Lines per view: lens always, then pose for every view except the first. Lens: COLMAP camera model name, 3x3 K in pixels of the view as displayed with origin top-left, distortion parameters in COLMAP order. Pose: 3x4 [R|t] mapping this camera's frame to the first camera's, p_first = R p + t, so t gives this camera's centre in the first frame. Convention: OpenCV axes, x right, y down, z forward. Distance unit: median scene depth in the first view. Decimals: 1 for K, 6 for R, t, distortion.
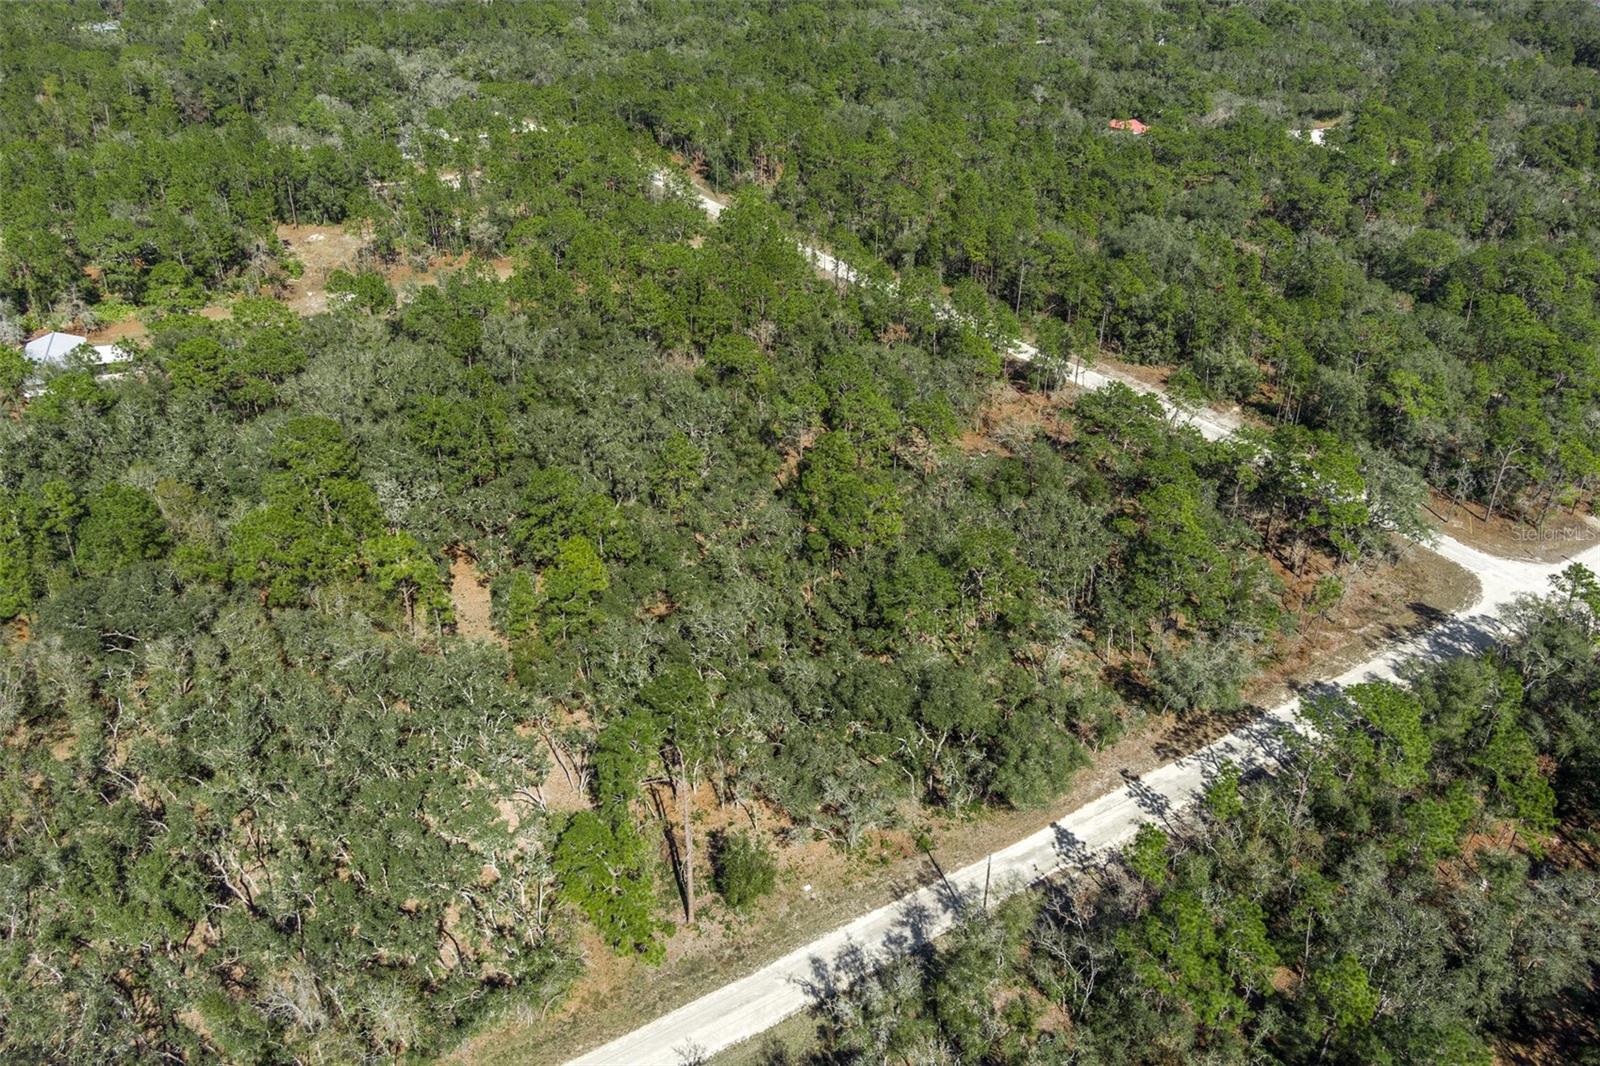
lens RADIAL K [[1280.5, 0, 801.9], [0, 1280.5, 533.7], [0, 0, 1]] dist [-0.002610, 0.006653]
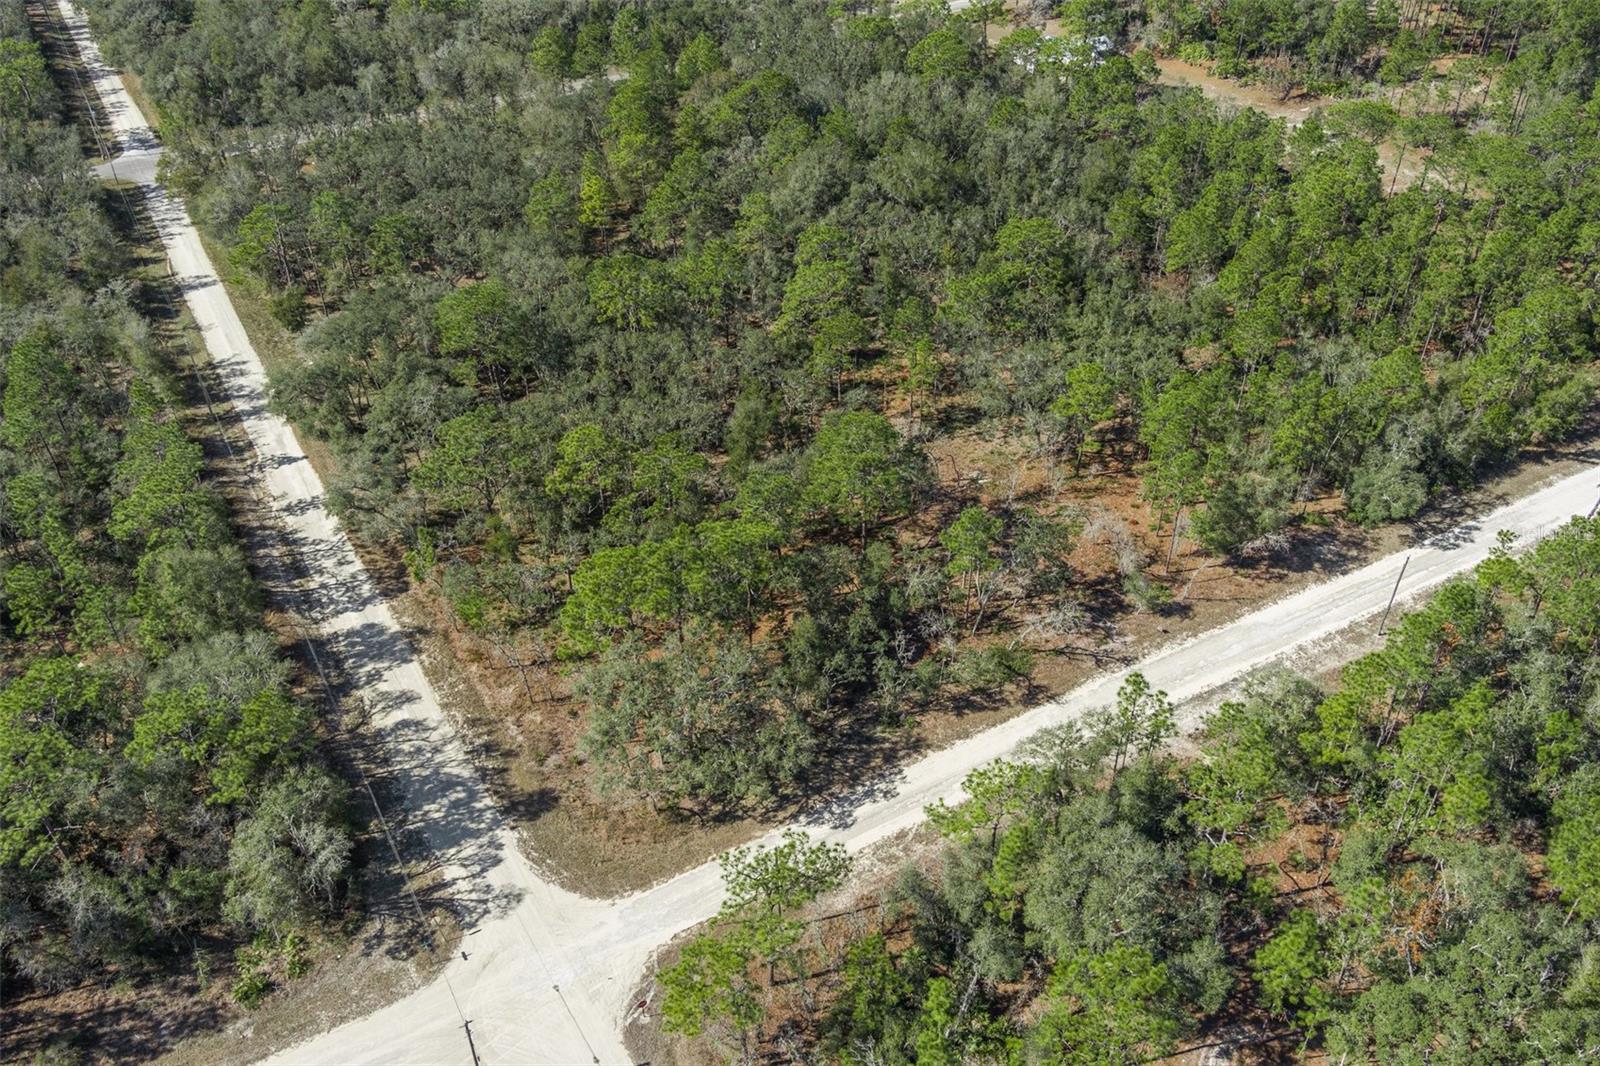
lens RADIAL K [[1280.5, 0, 800.2], [0, 1280.5, 535.5], [0, 0, 1]] dist [-0.002610, 0.006653]
pose [[-0.045980, 0.591114, -0.805276, 1.115897], [-0.483181, 0.692394, 0.535842, -0.565888], [0.874312, 0.413732, 0.253779, 1.038559]]
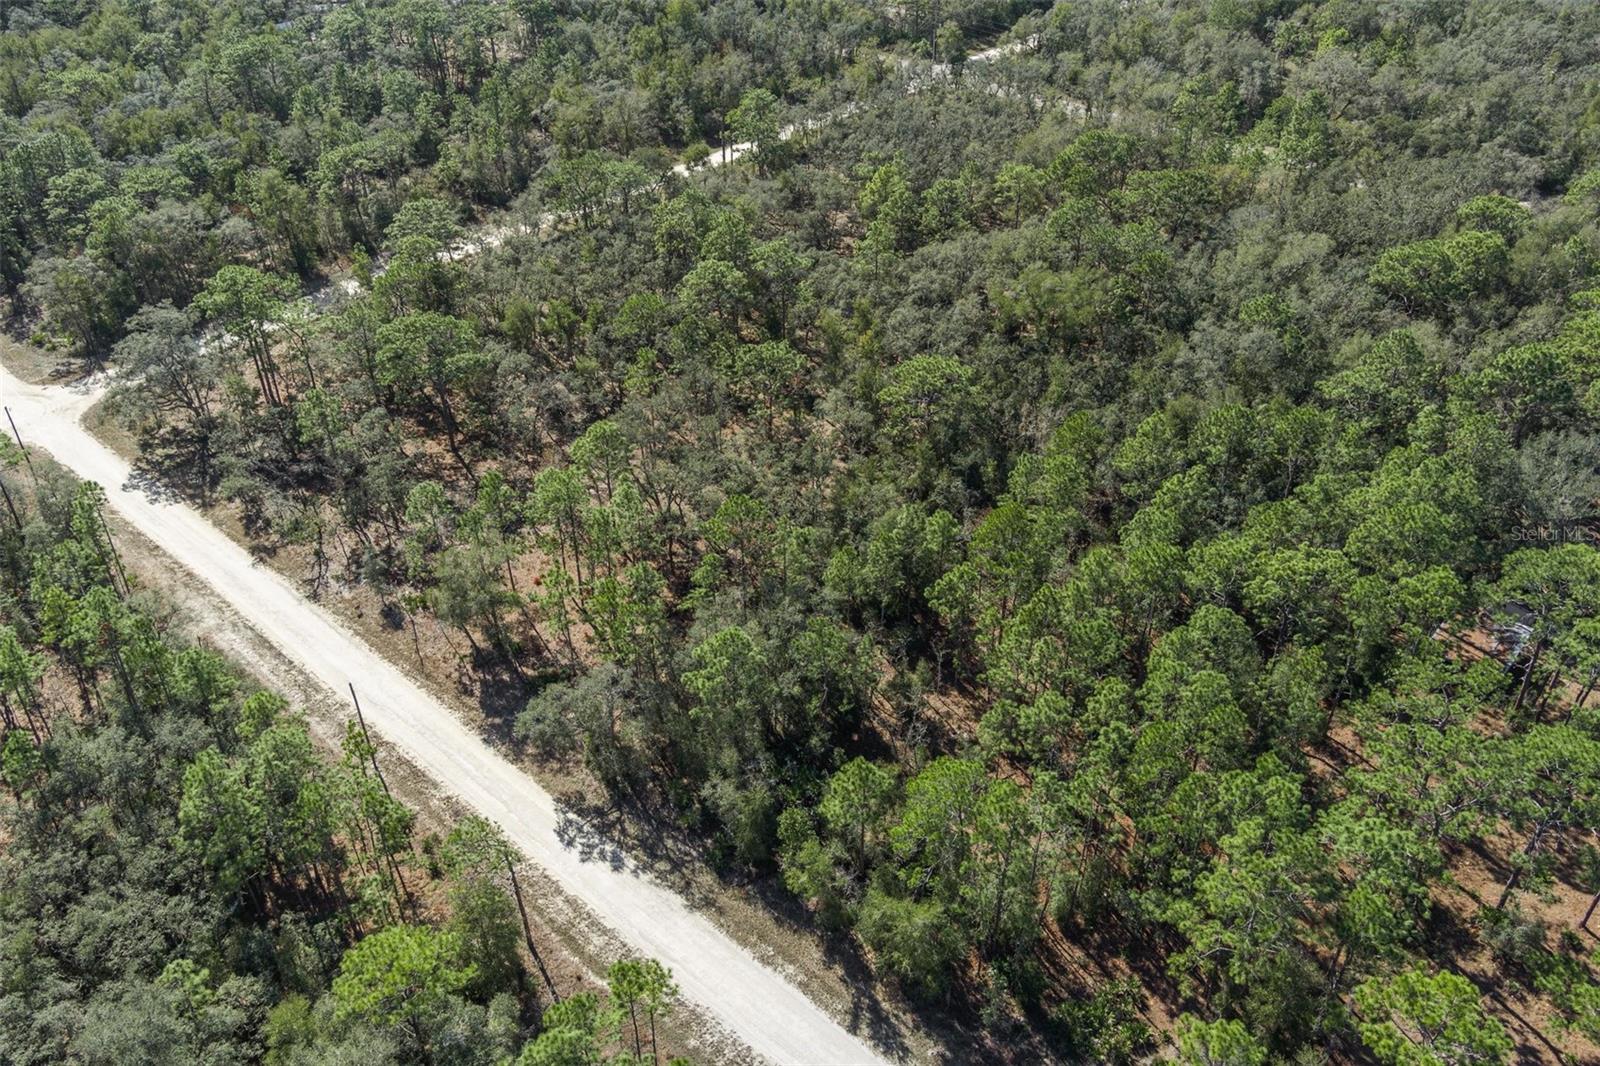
lens RADIAL K [[1280.5, 0, 799.9], [0, 1280.5, 537.5], [0, 0, 1]] dist [-0.002610, 0.006653]
pose [[-0.961407, 0.149612, -0.230896, 0.290803], [-0.147109, 0.429652, 0.890931, -1.064752], [0.232499, 0.890514, -0.391061, 1.931900]]
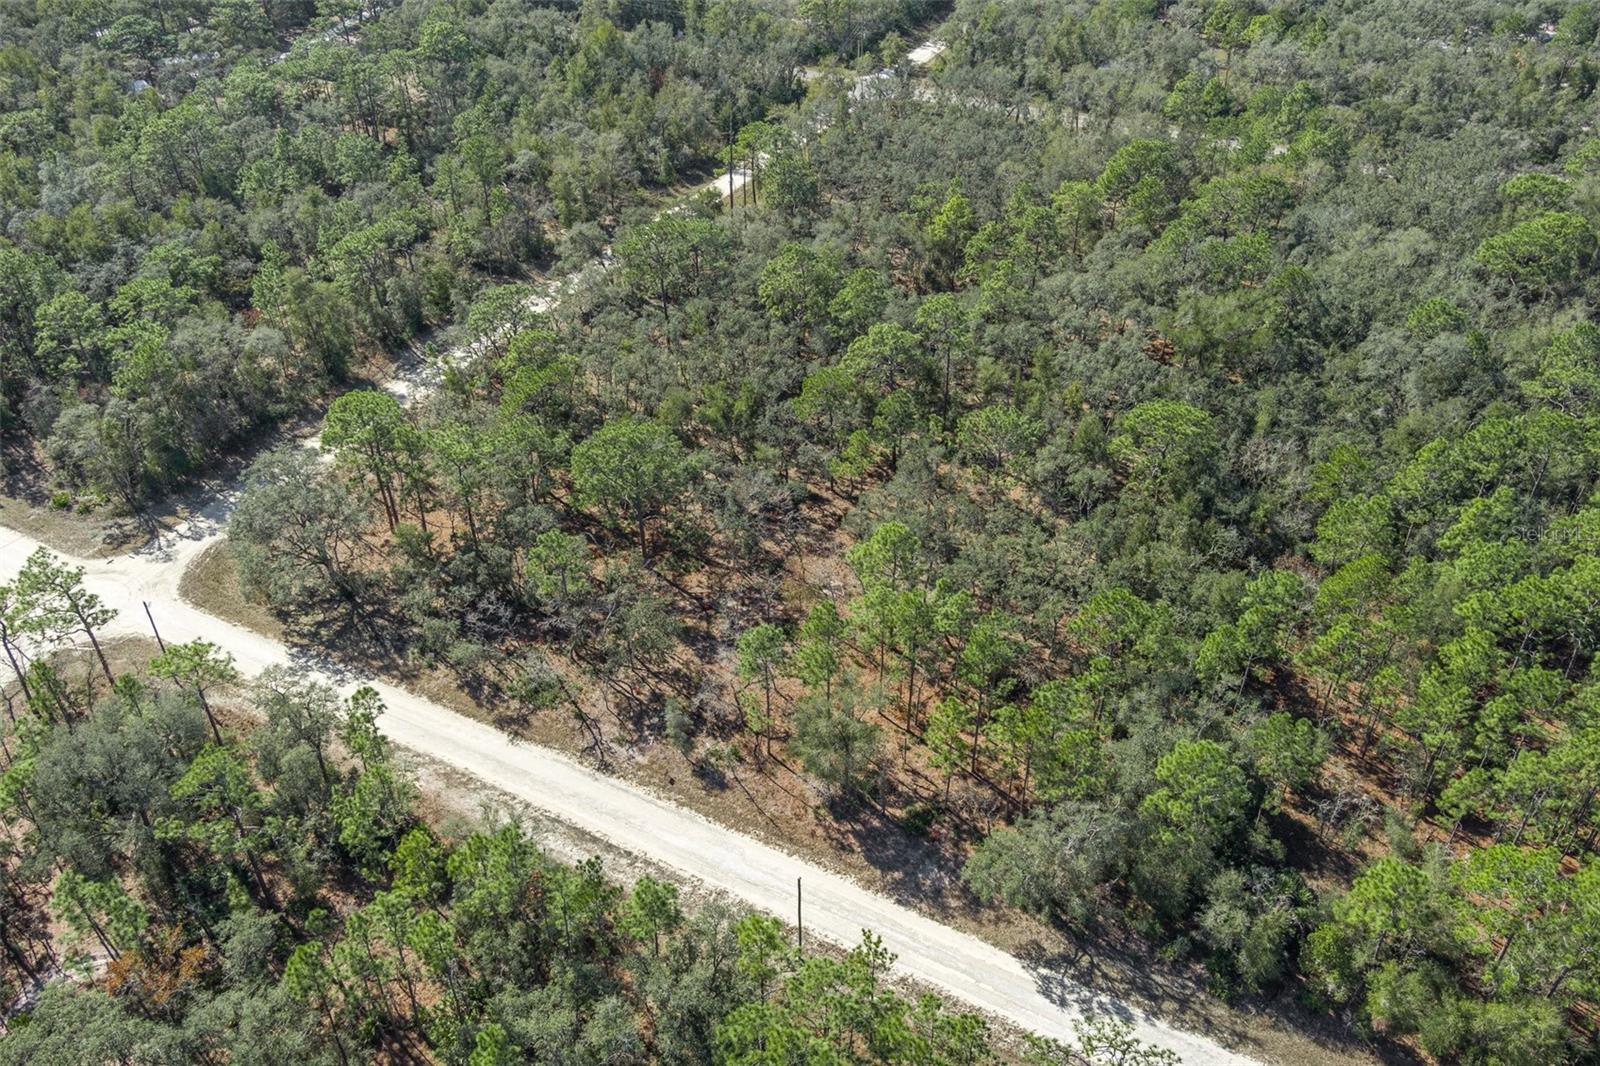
lens RADIAL K [[1280.5, 0, 797.7], [0, 1280.5, 531.0], [0, 0, 1]] dist [-0.002610, 0.006653]
pose [[-0.866266, 0.285257, -0.410135, 0.619501], [-0.255233, 0.453028, 0.854179, -0.957880], [0.429463, 0.844627, -0.319635, 1.701601]]
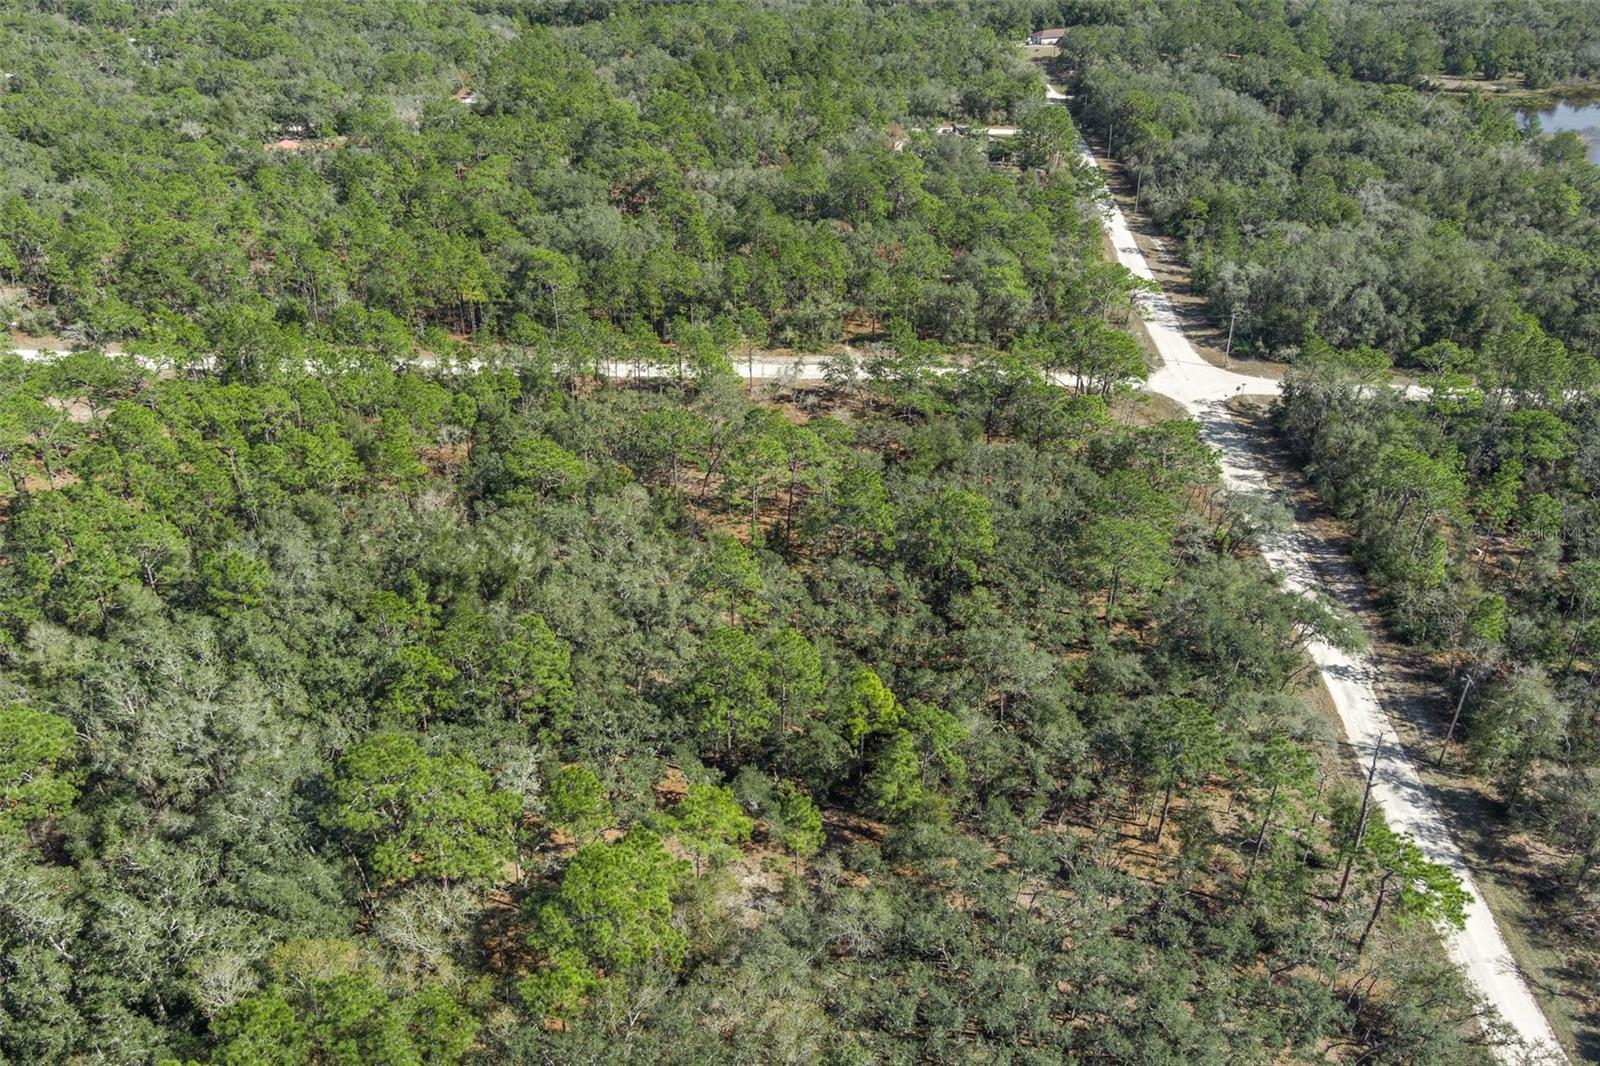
lens RADIAL K [[1280.5, 0, 798.6], [0, 1280.5, 534.3], [0, 0, 1]] dist [-0.002610, 0.006653]
pose [[0.605346, -0.403392, 0.686171, -0.766798], [0.400766, 0.899288, 0.175123, -0.252147], [-0.687709, 0.168984, 0.706046, 0.441591]]
